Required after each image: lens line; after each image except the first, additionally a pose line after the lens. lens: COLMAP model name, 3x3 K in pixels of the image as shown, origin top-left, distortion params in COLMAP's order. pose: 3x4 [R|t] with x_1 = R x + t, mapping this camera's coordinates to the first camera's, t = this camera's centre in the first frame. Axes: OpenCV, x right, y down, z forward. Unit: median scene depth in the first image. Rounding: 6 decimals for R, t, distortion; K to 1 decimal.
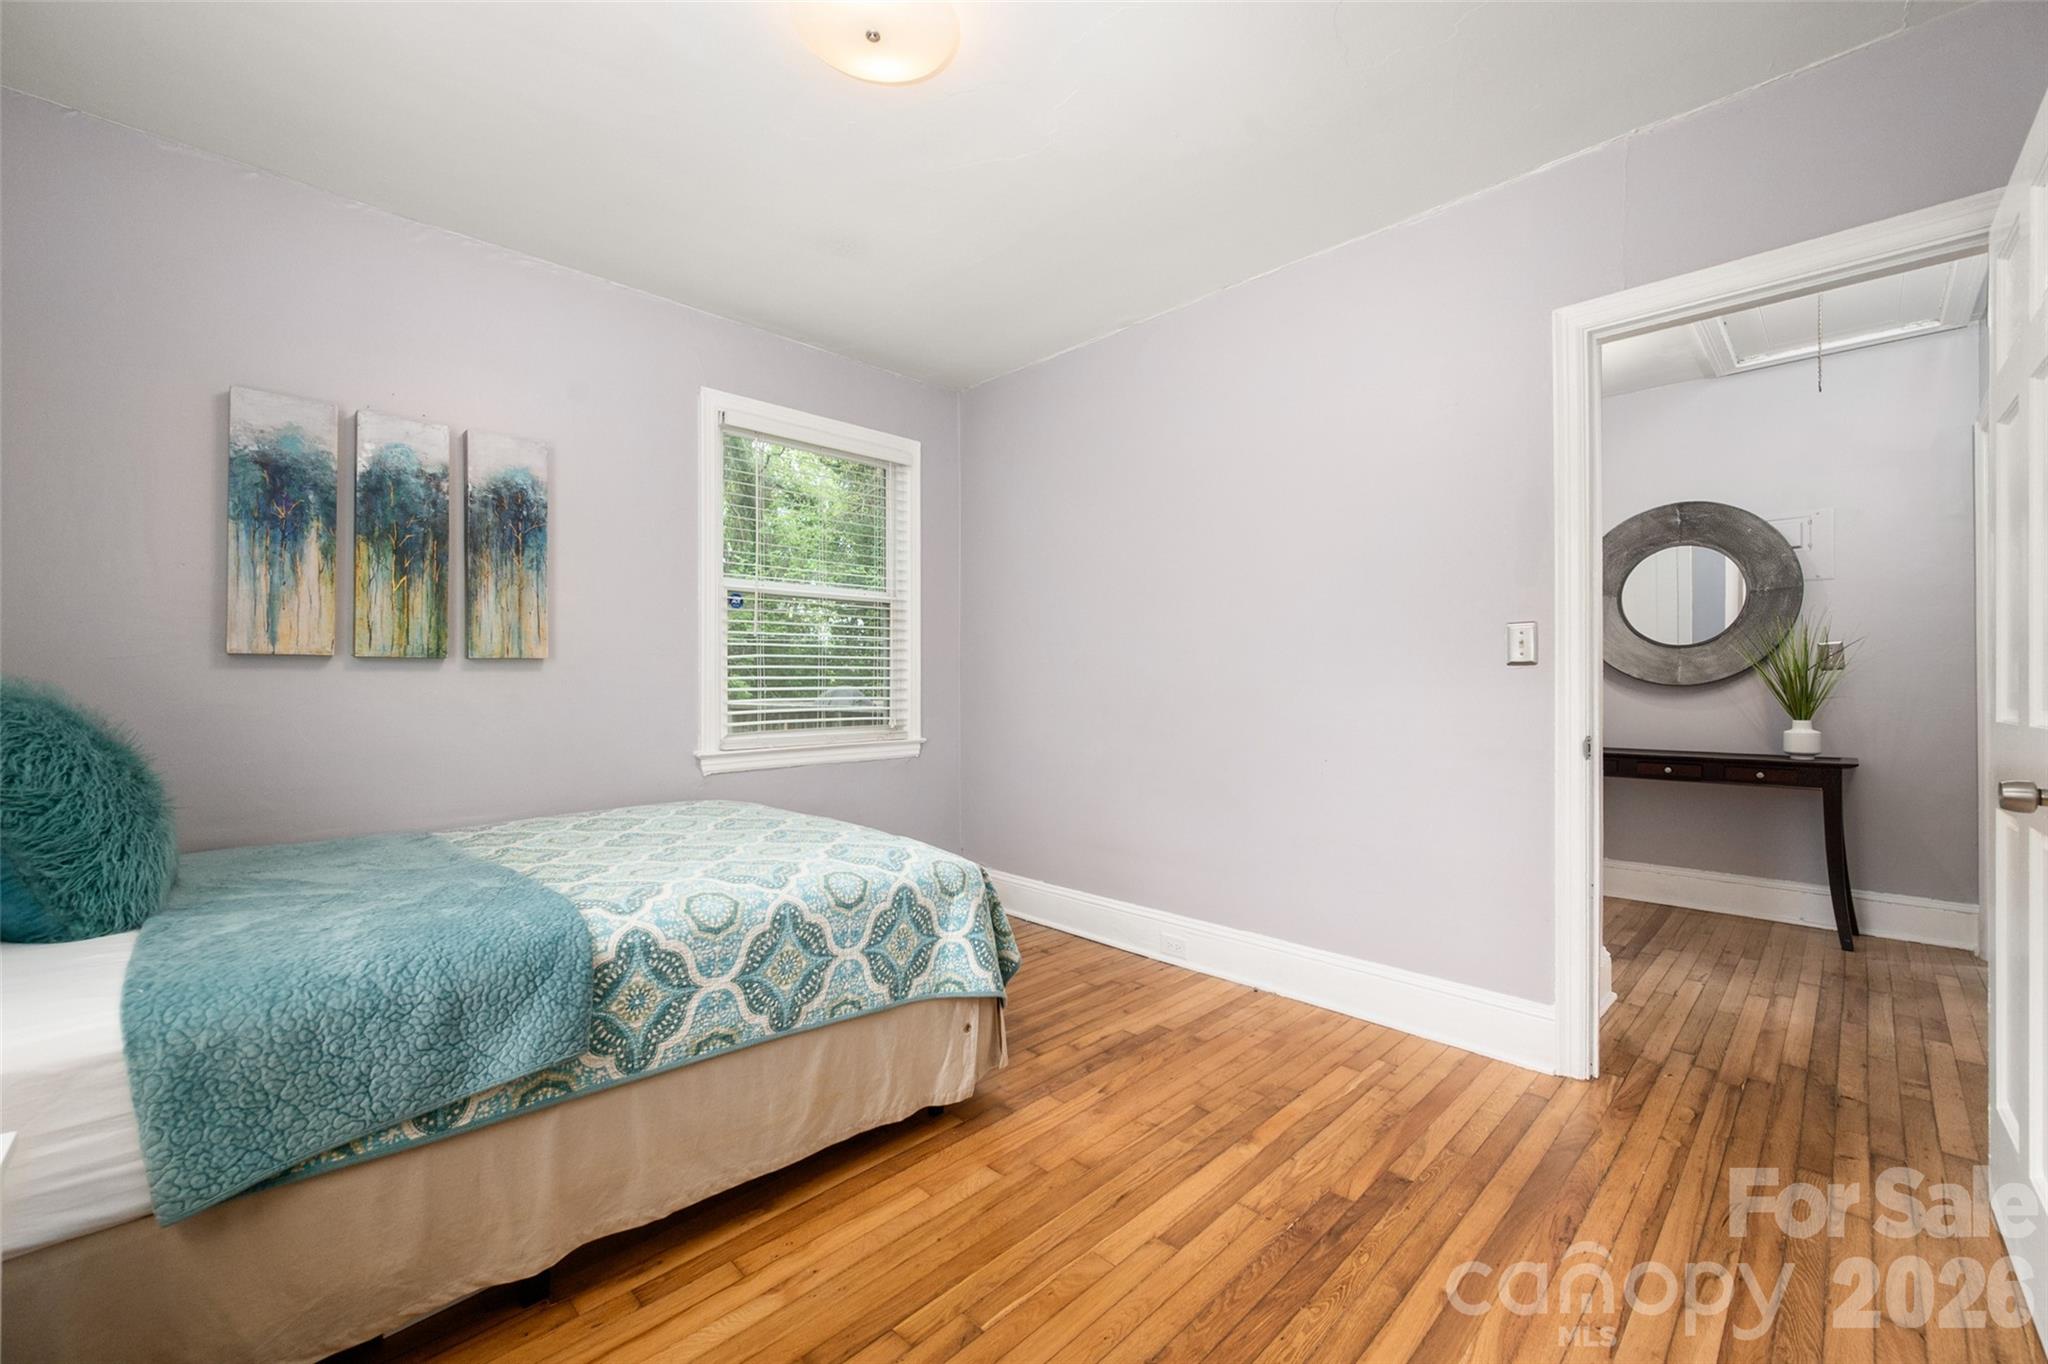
lens RADIAL K [[810.7, 0, 1034.8], [0, 810.7, 684.8], [0, 0, 1]] dist [-0.009984, -0.000268]
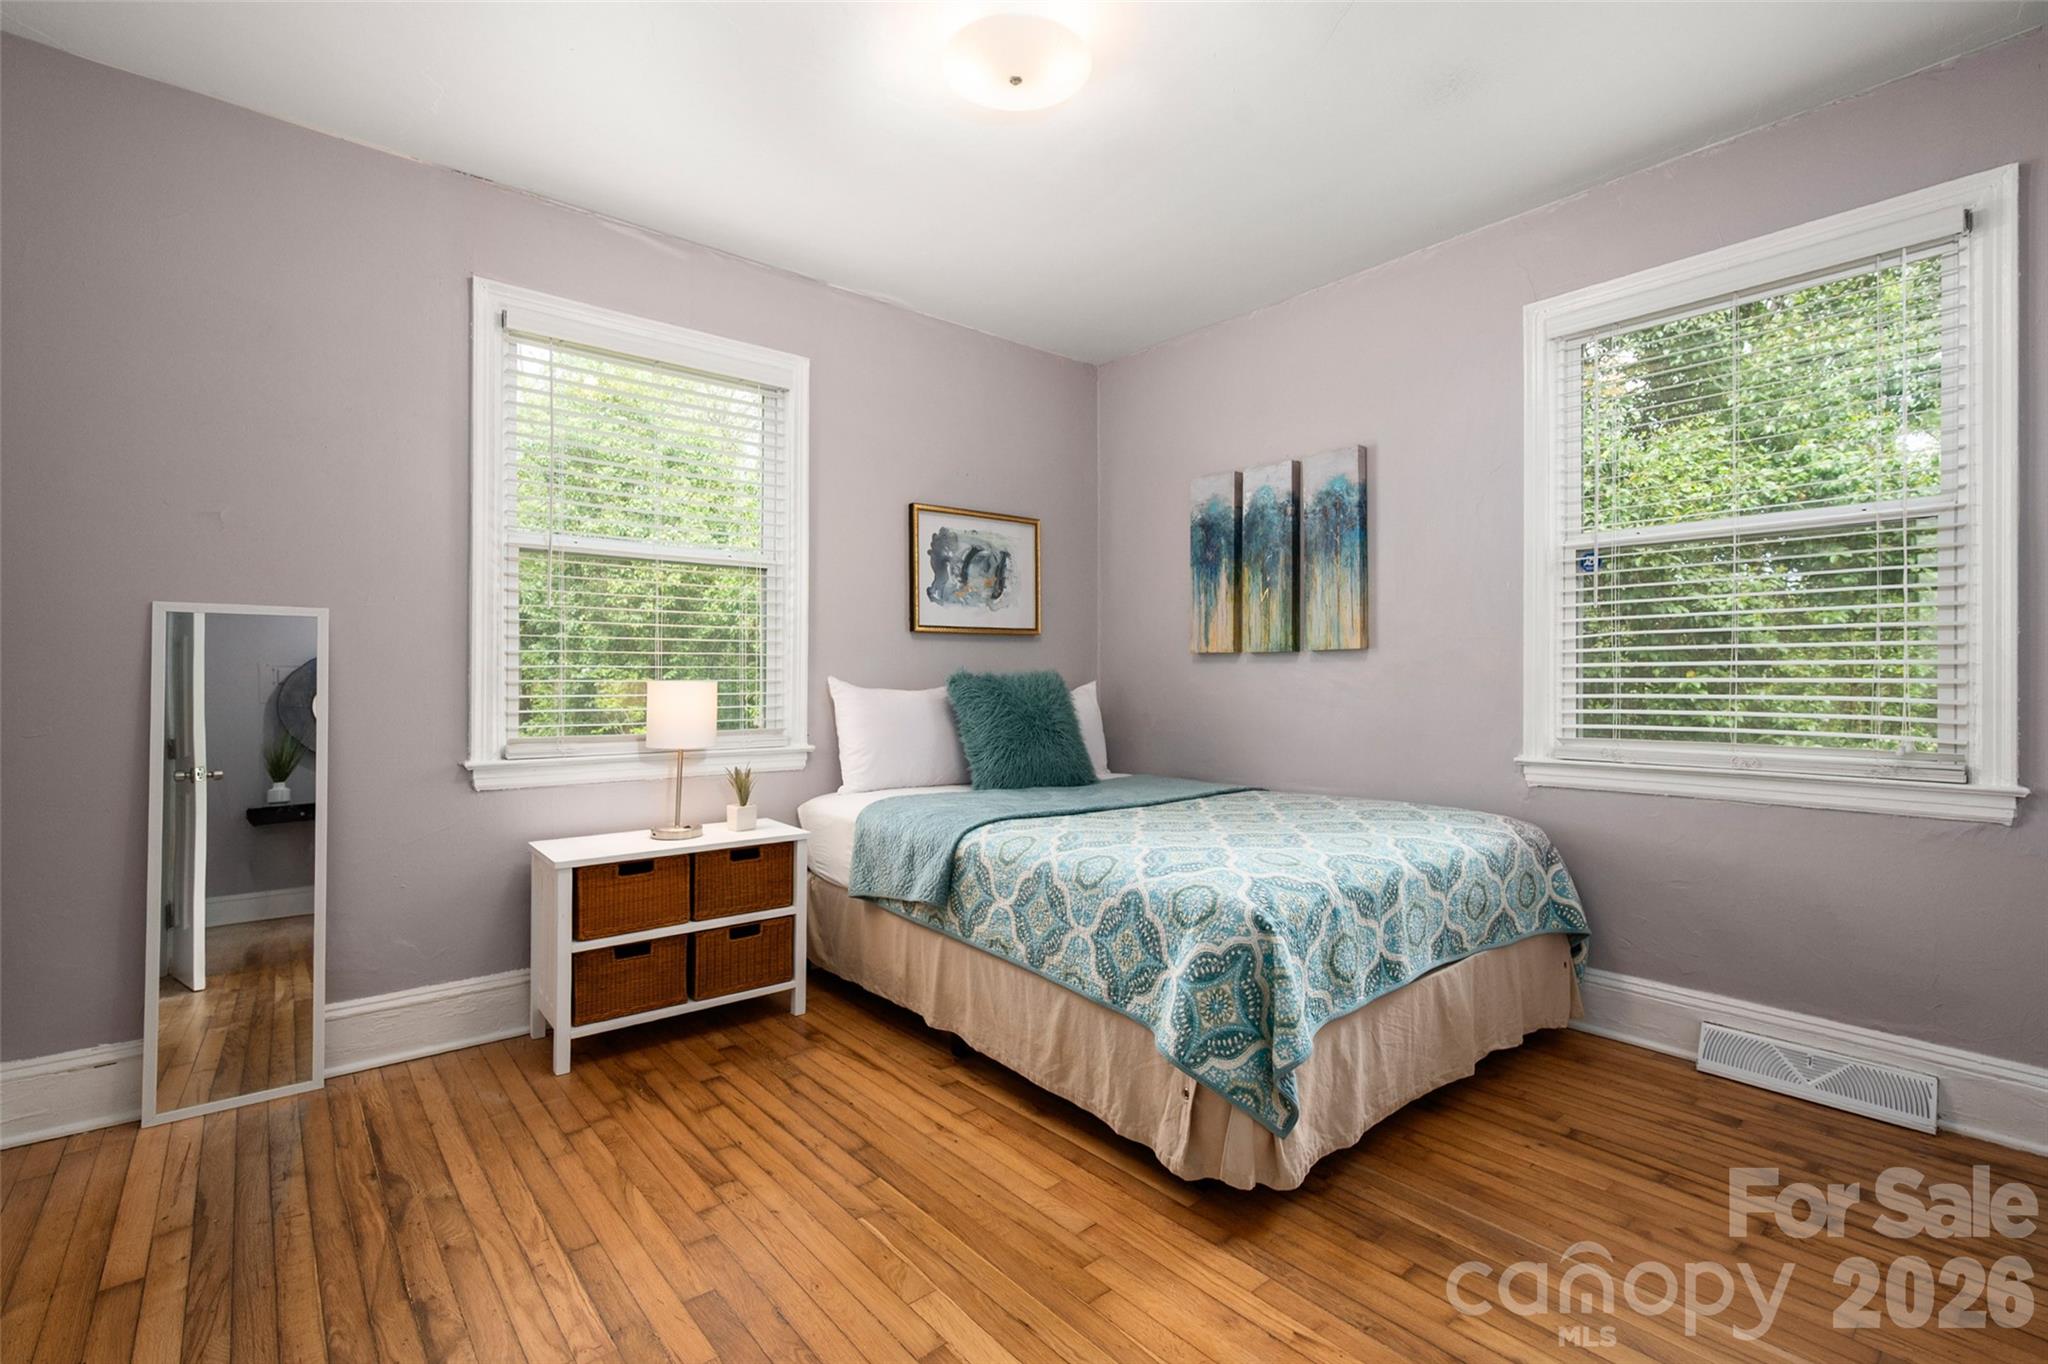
lens RADIAL K [[909.5, 0, 1033.5], [0, 909.5, 669.3], [0, 0, 1]] dist [-0.002870, 0.000243]
pose [[-0.072278, -0.003084, -0.997380, 0.927756], [0.000232, 0.999995, -0.003109, -0.003317], [0.997384, -0.000456, -0.072277, 0.999966]]
